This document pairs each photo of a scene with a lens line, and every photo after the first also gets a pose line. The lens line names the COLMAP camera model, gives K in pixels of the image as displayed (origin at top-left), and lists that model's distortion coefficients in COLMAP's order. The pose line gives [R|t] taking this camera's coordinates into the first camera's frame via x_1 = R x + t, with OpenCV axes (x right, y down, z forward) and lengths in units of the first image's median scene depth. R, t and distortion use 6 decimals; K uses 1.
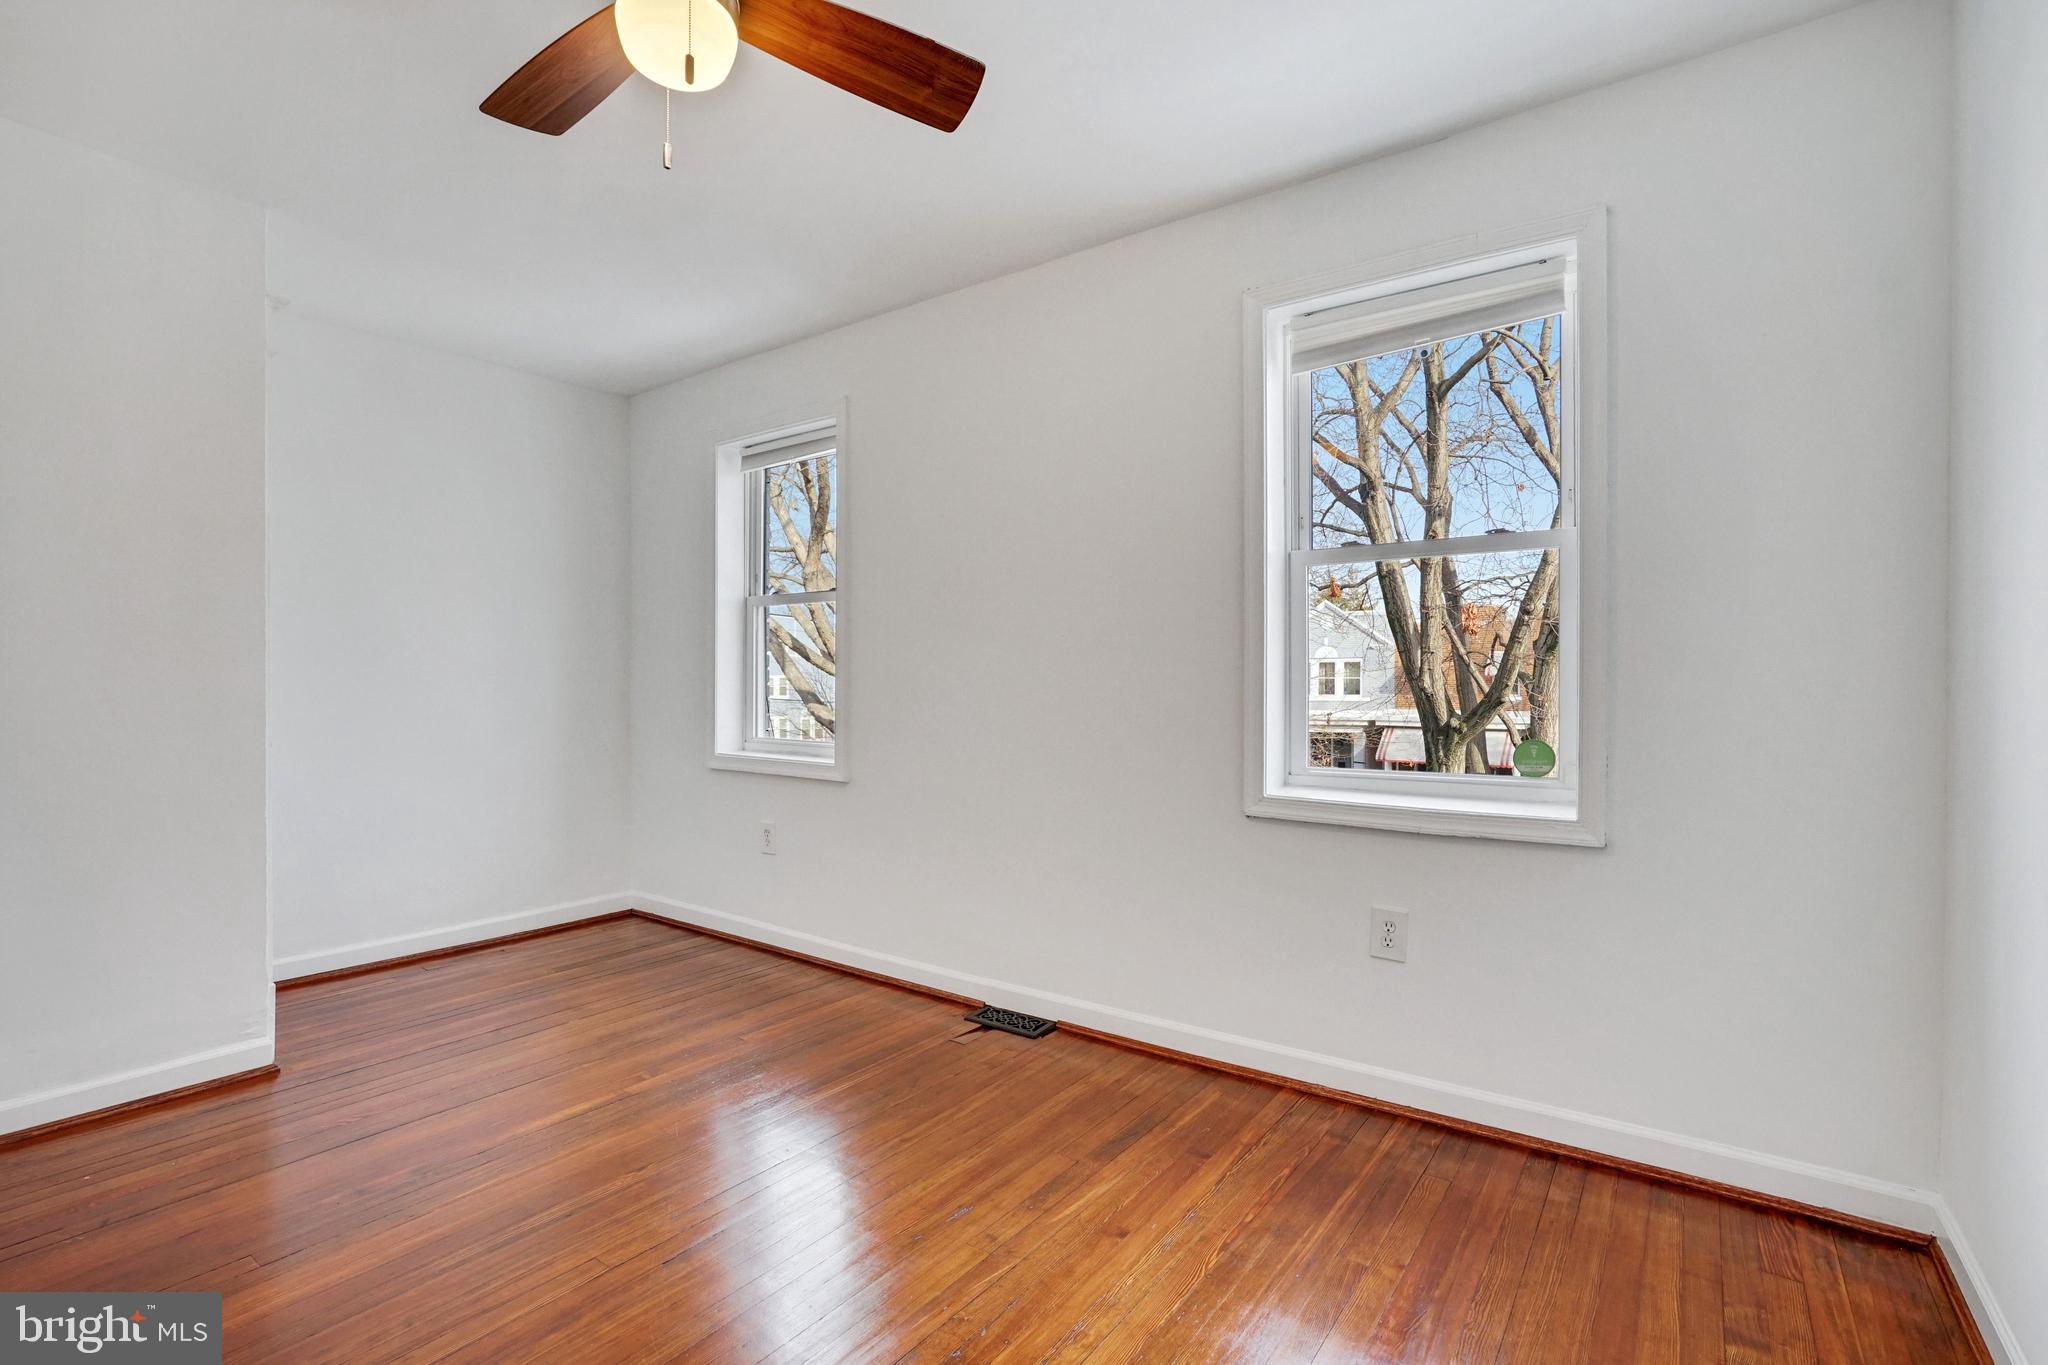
lens RADIAL K [[945.2, 0, 1024.0], [0, 945.2, 682.5], [0, 0, 1]] dist [-0.047843, 0.021216]
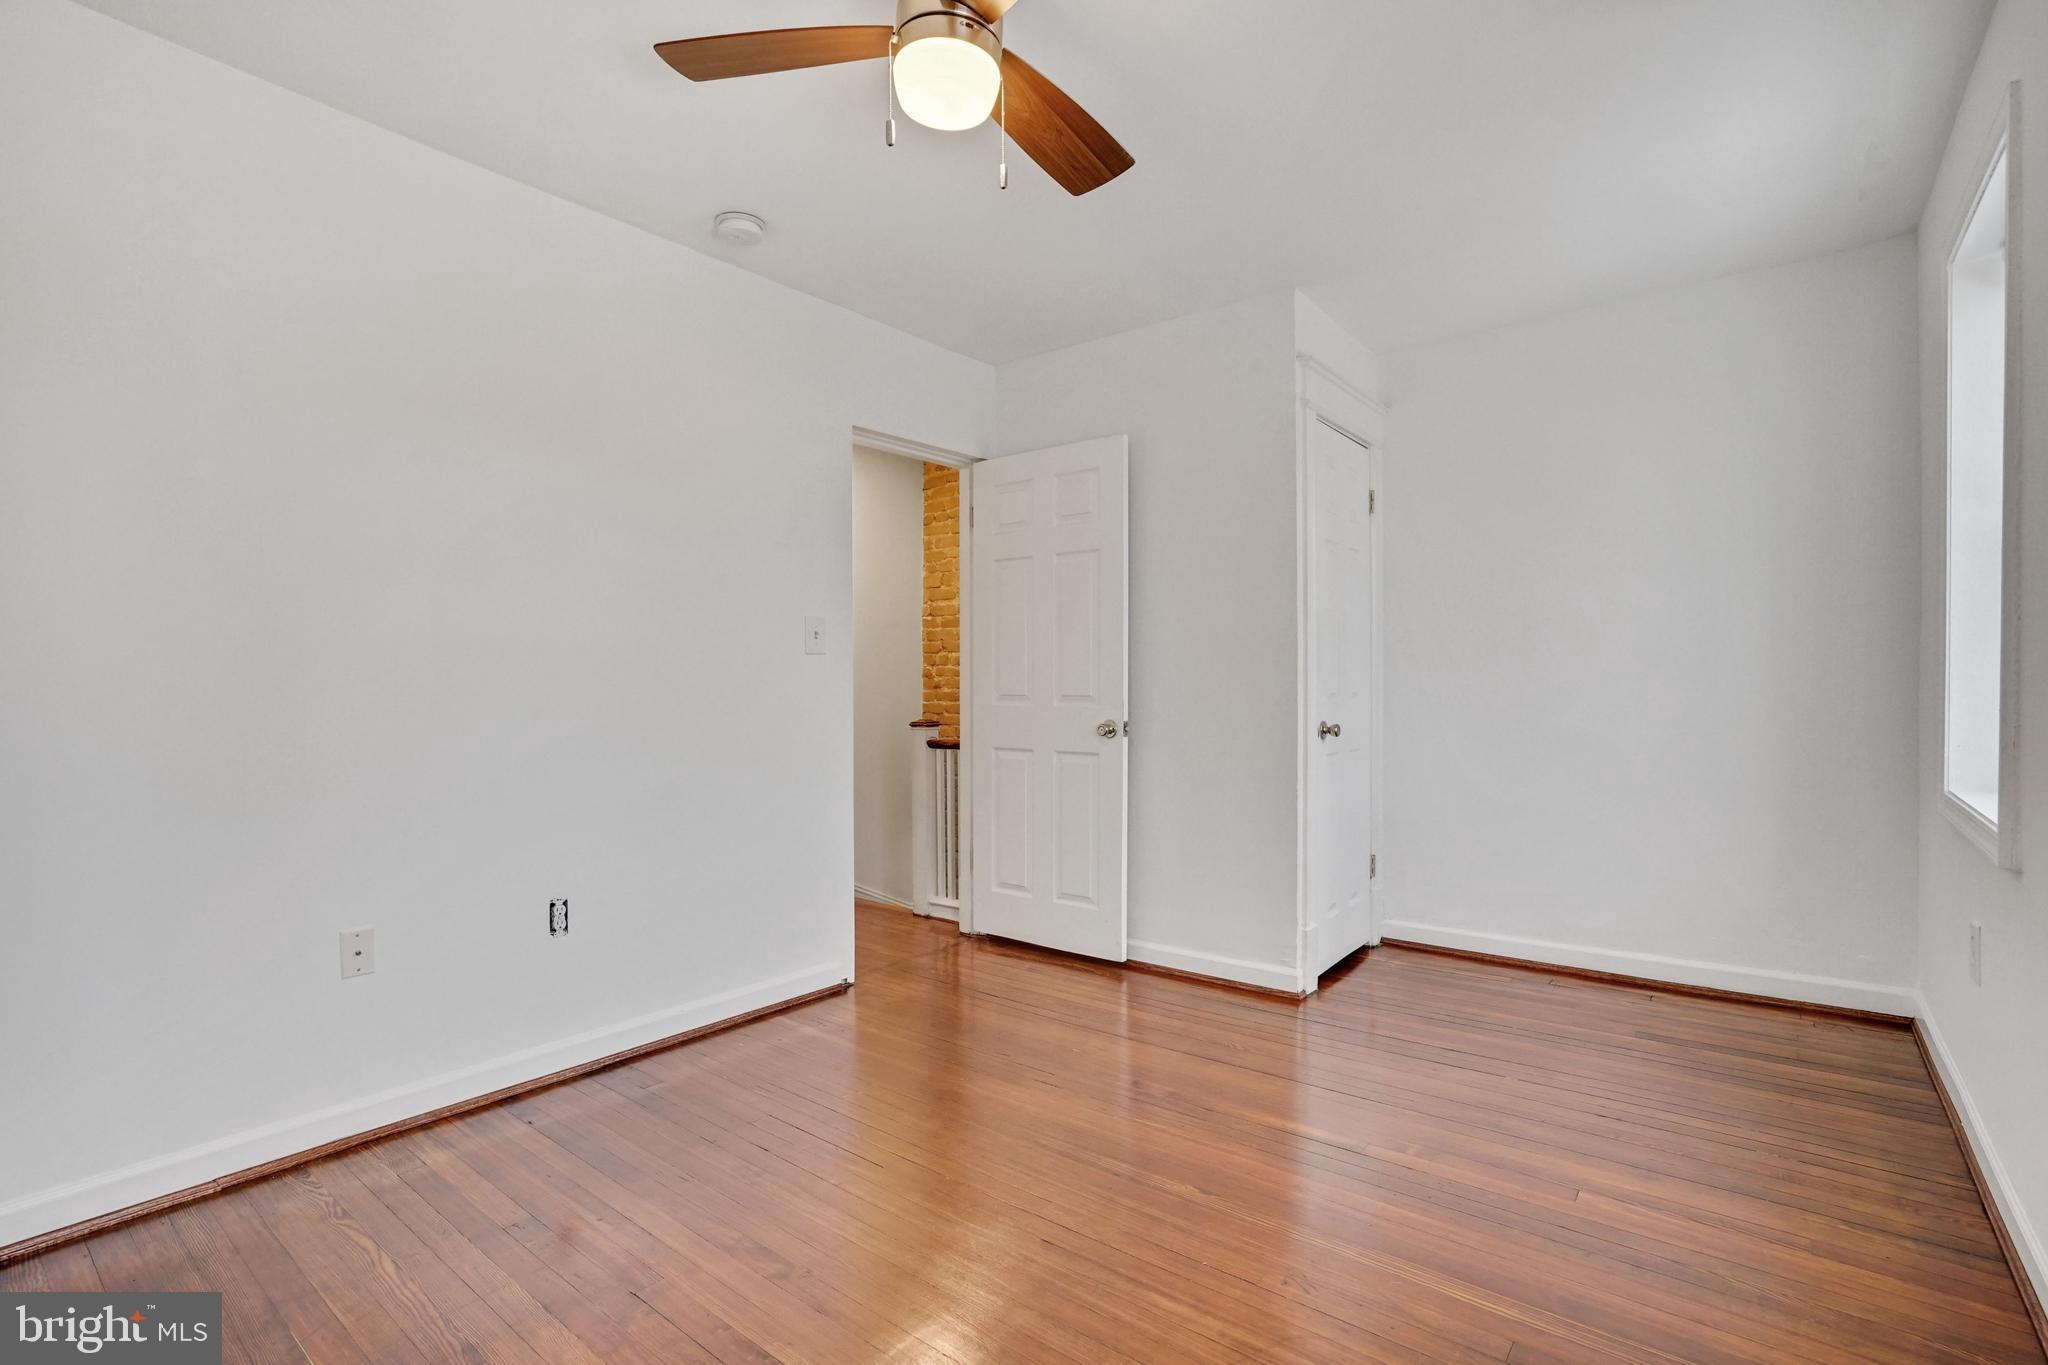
lens RADIAL K [[945.2, 0, 1024.0], [0, 945.2, 682.5], [0, 0, 1]] dist [-0.047843, 0.021216]
pose [[-0.045593, -0.003736, -0.998953, 0.360497], [0.008364, 0.999957, -0.004121, 0.005560], [0.998925, -0.008543, -0.045559, 0.578130]]
